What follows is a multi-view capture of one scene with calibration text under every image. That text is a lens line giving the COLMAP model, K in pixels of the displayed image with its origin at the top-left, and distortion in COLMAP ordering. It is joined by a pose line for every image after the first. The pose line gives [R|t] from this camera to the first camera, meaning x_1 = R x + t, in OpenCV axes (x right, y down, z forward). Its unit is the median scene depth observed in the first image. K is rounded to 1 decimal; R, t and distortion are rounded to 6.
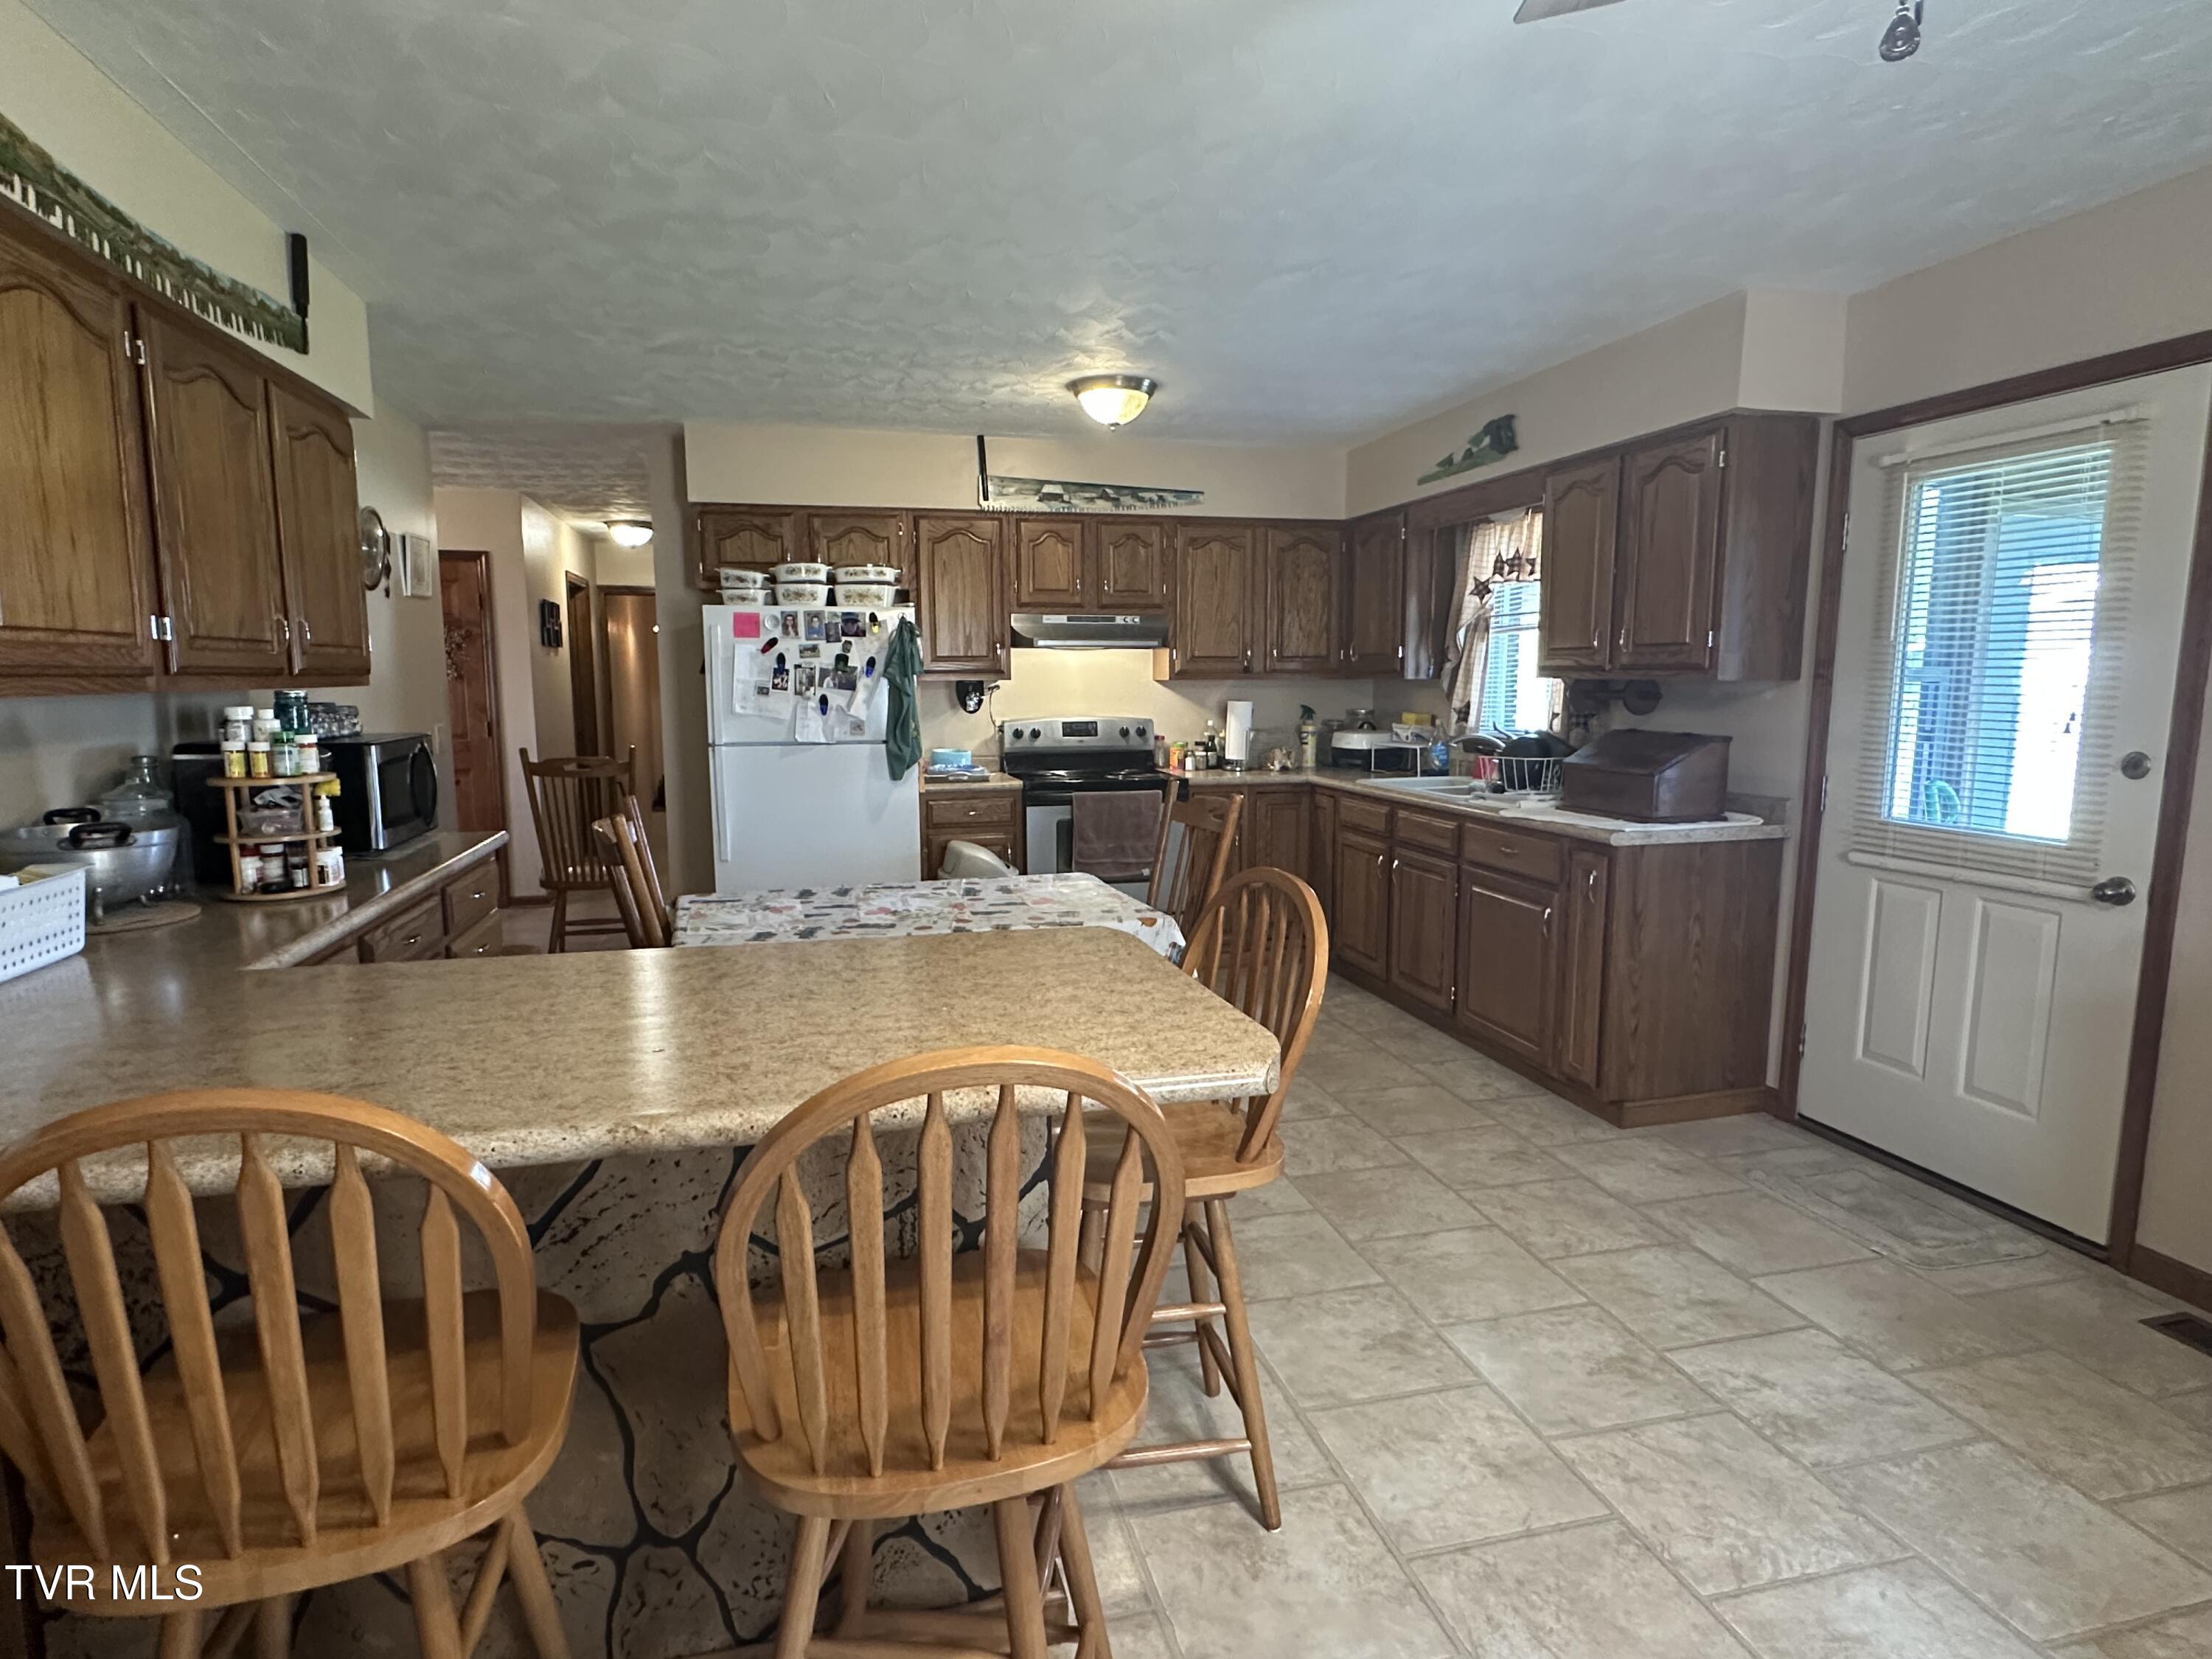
lens RADIAL K [[1216.3, 0, 1105.8], [0, 1216.3, 841.6], [0, 0, 1]] dist [0.001697, 0.000245]
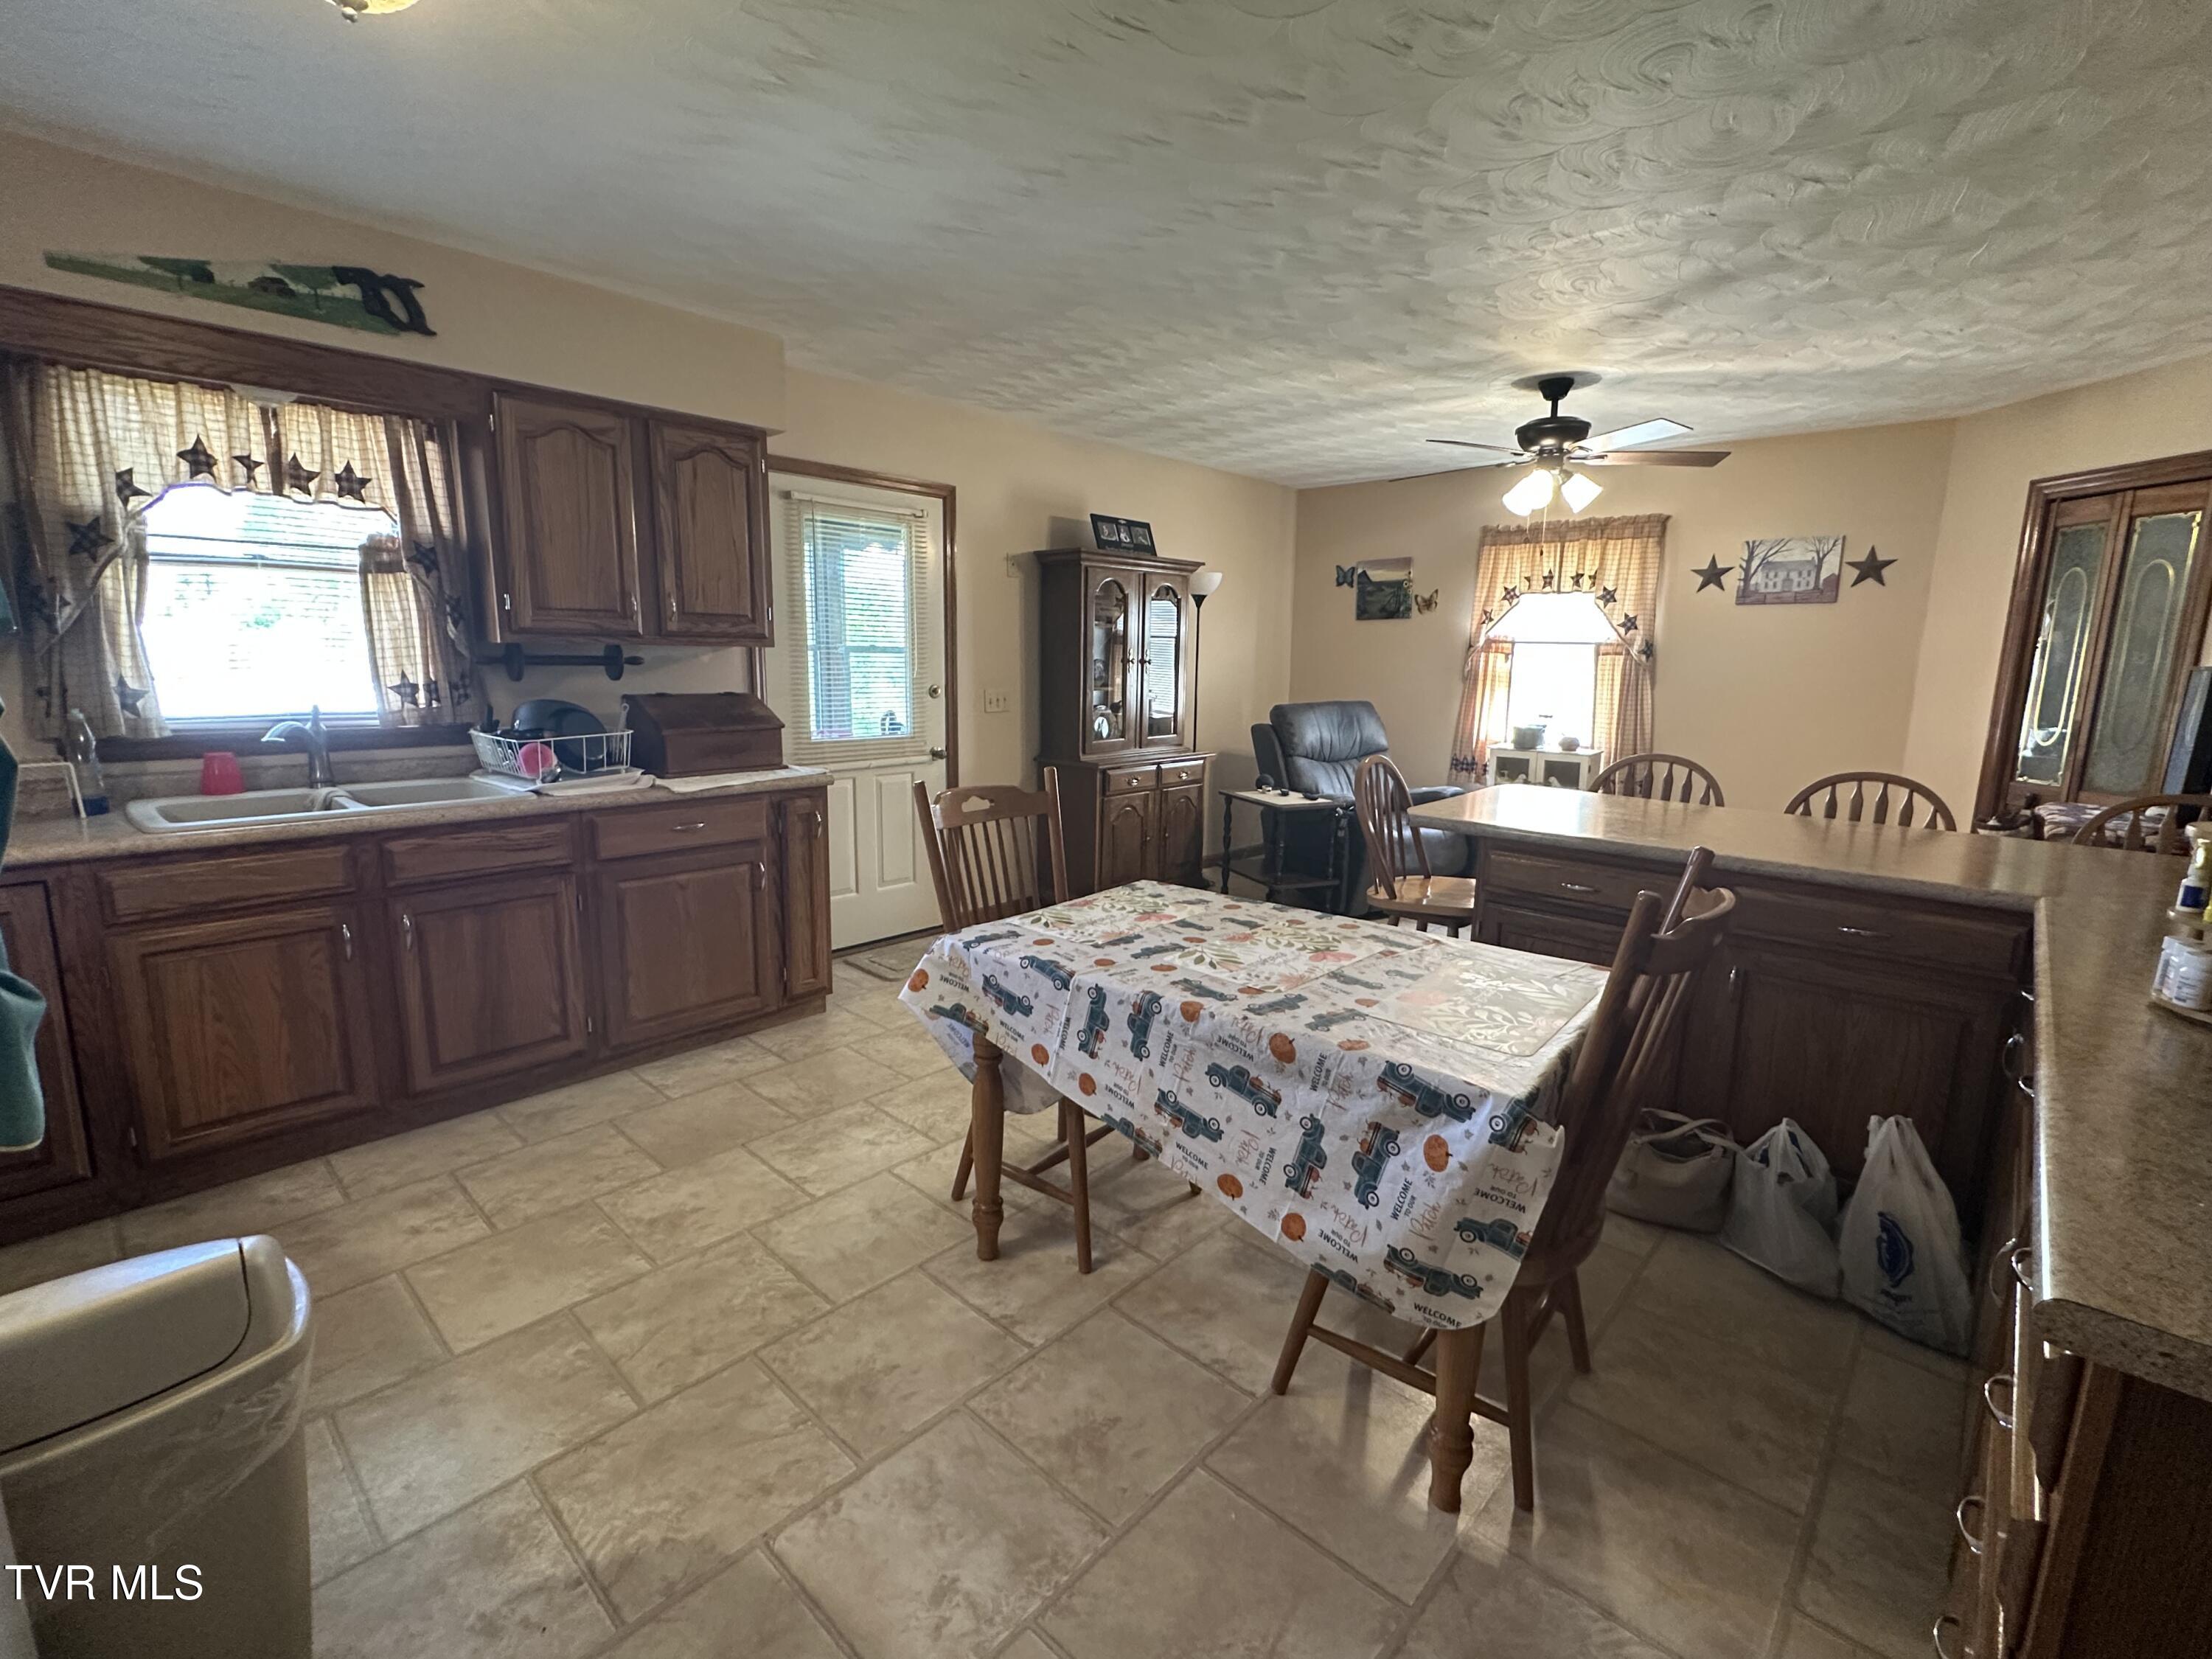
lens RADIAL K [[979.2, 0, 1105.2], [0, 979.2, 826.2], [0, 0, 1]] dist [-0.001878, -0.000296]
pose [[-0.540561, -0.159826, 0.825984, -0.431399], [0.091865, 0.964705, 0.246789, -0.137276], [-0.836274, 0.209283, -0.506800, 1.002347]]
